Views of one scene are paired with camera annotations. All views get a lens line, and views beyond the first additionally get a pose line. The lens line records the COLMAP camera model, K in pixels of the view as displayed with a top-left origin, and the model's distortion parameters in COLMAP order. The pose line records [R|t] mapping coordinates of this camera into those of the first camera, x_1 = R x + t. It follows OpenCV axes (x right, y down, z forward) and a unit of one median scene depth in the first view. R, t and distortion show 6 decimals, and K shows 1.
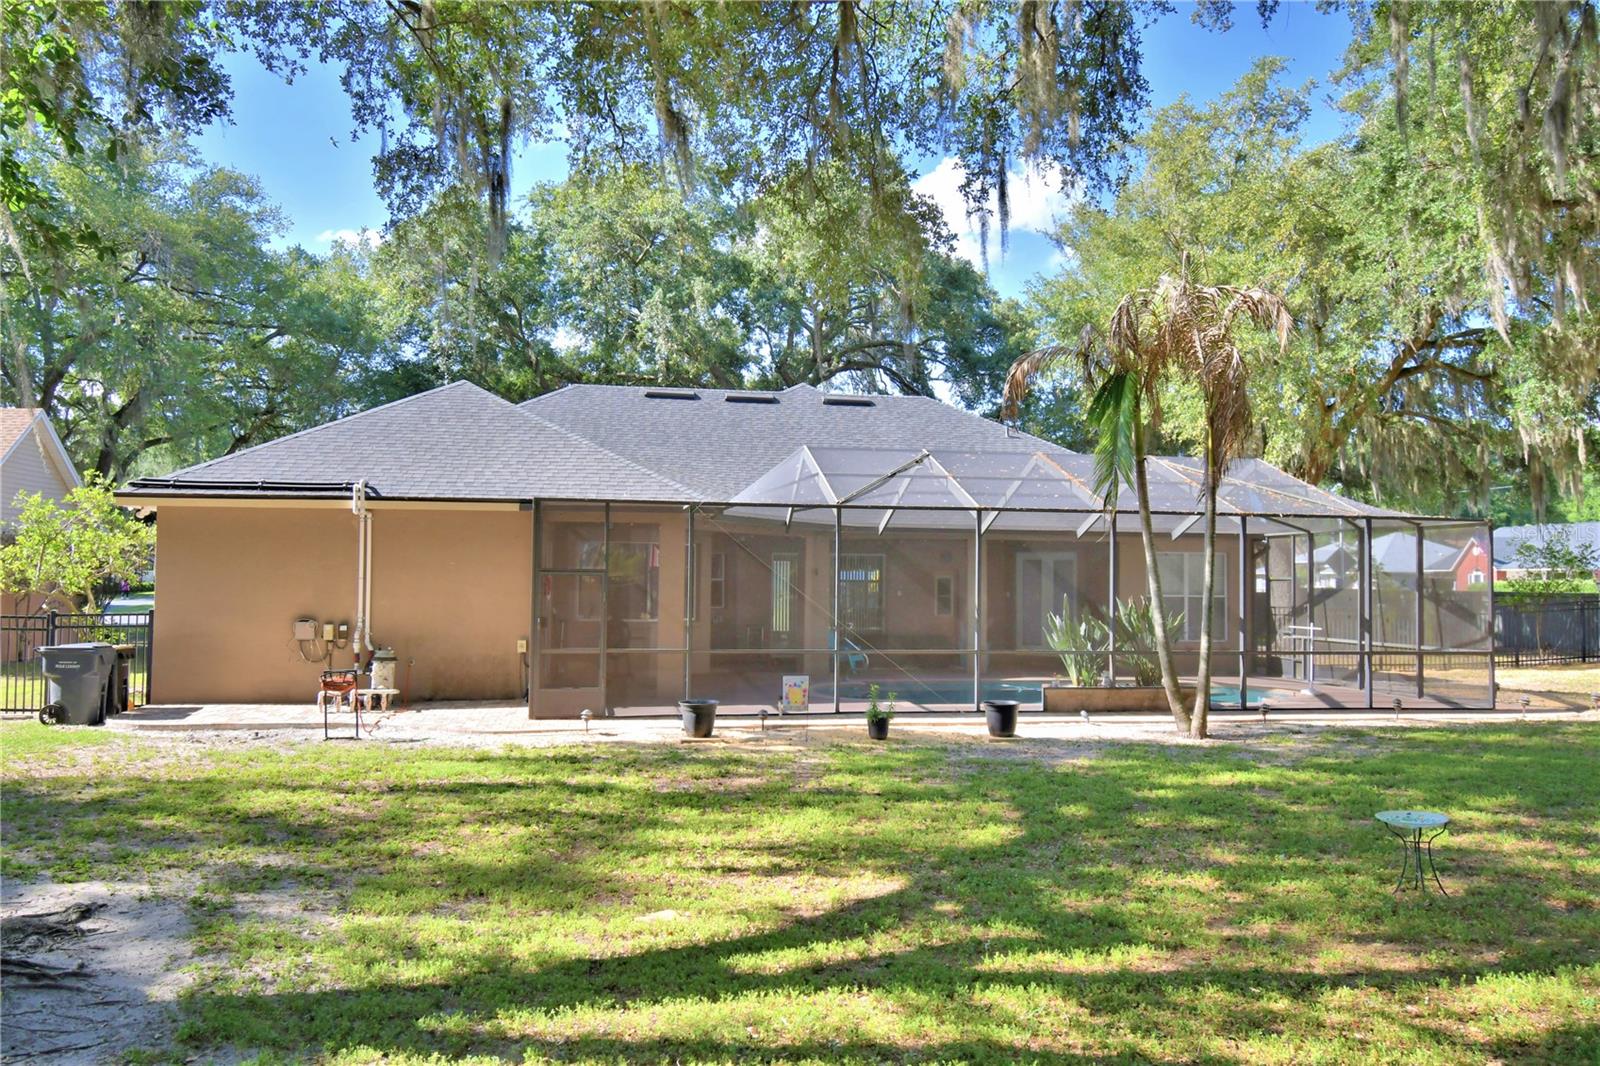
lens RADIAL K [[1177.4, 0, 794.1], [0, 1177.4, 520.7], [0, 0, 1]] dist [-0.013751, -0.008515]
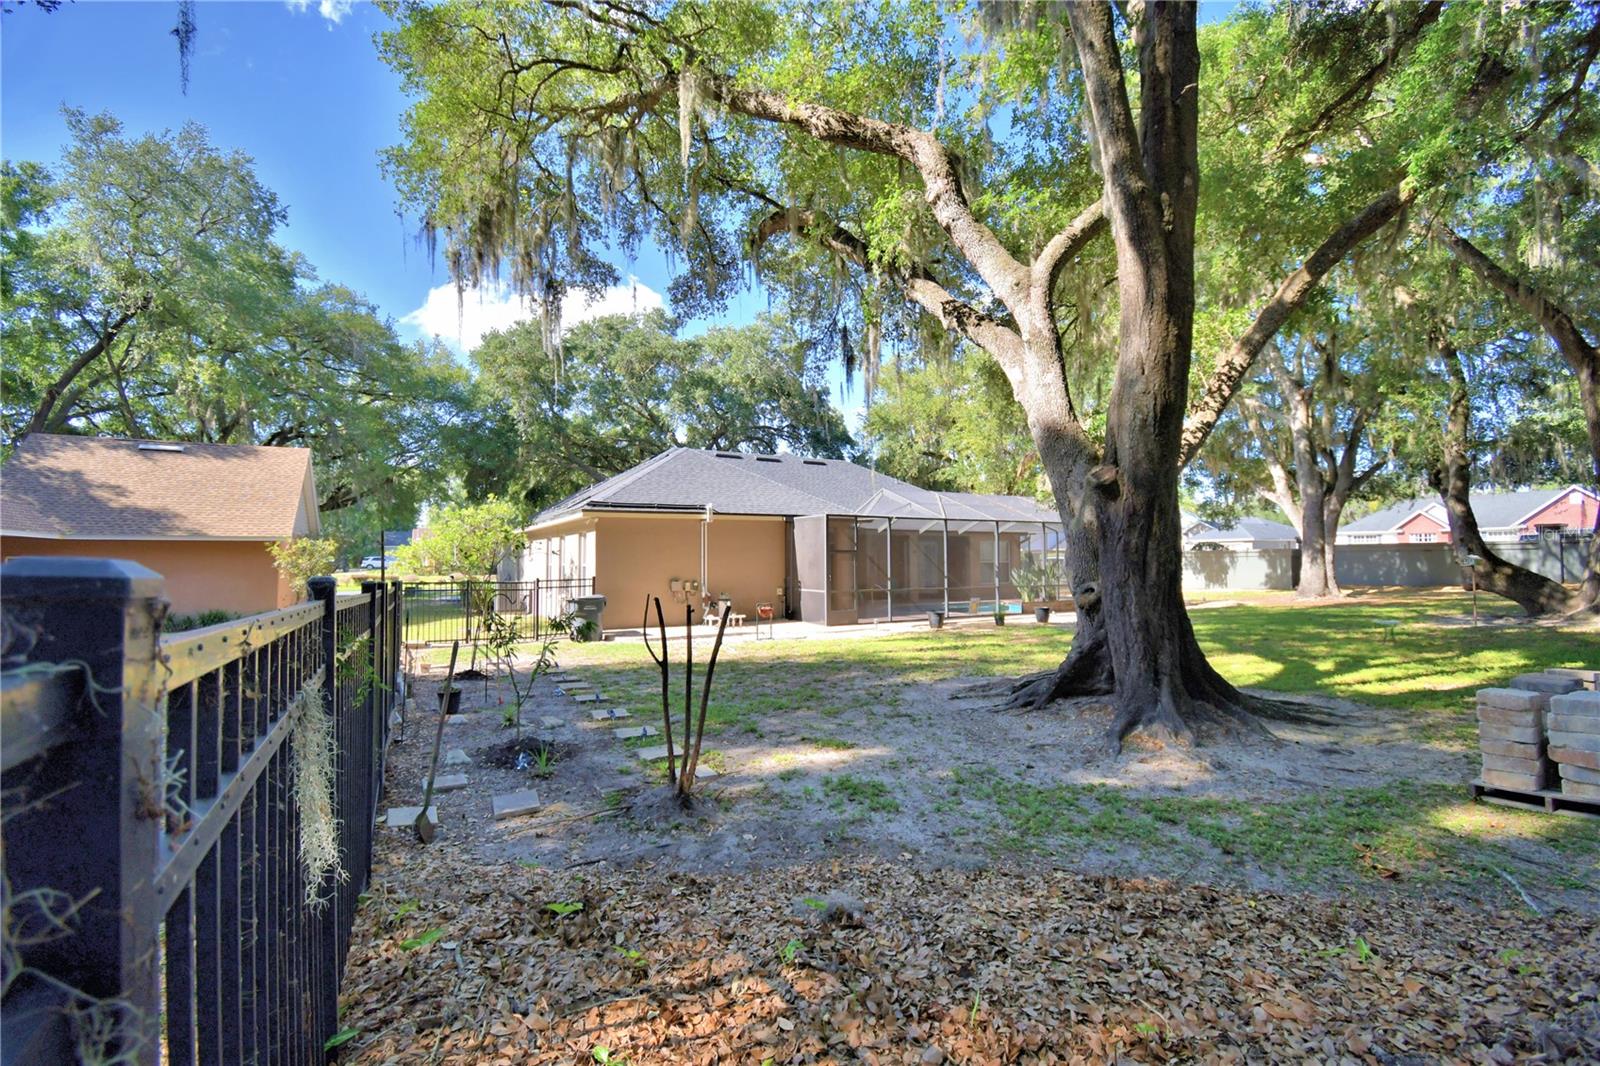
lens RADIAL K [[708.7, 0, 786.3], [0, 708.7, 537.5], [0, 0, 1]] dist [0.001256, -0.013548]
pose [[0.939287, -0.003200, 0.343116, -0.641597], [-0.003700, 0.999804, 0.019454, -0.003355], [-0.343111, -0.019543, 0.939091, -0.086935]]
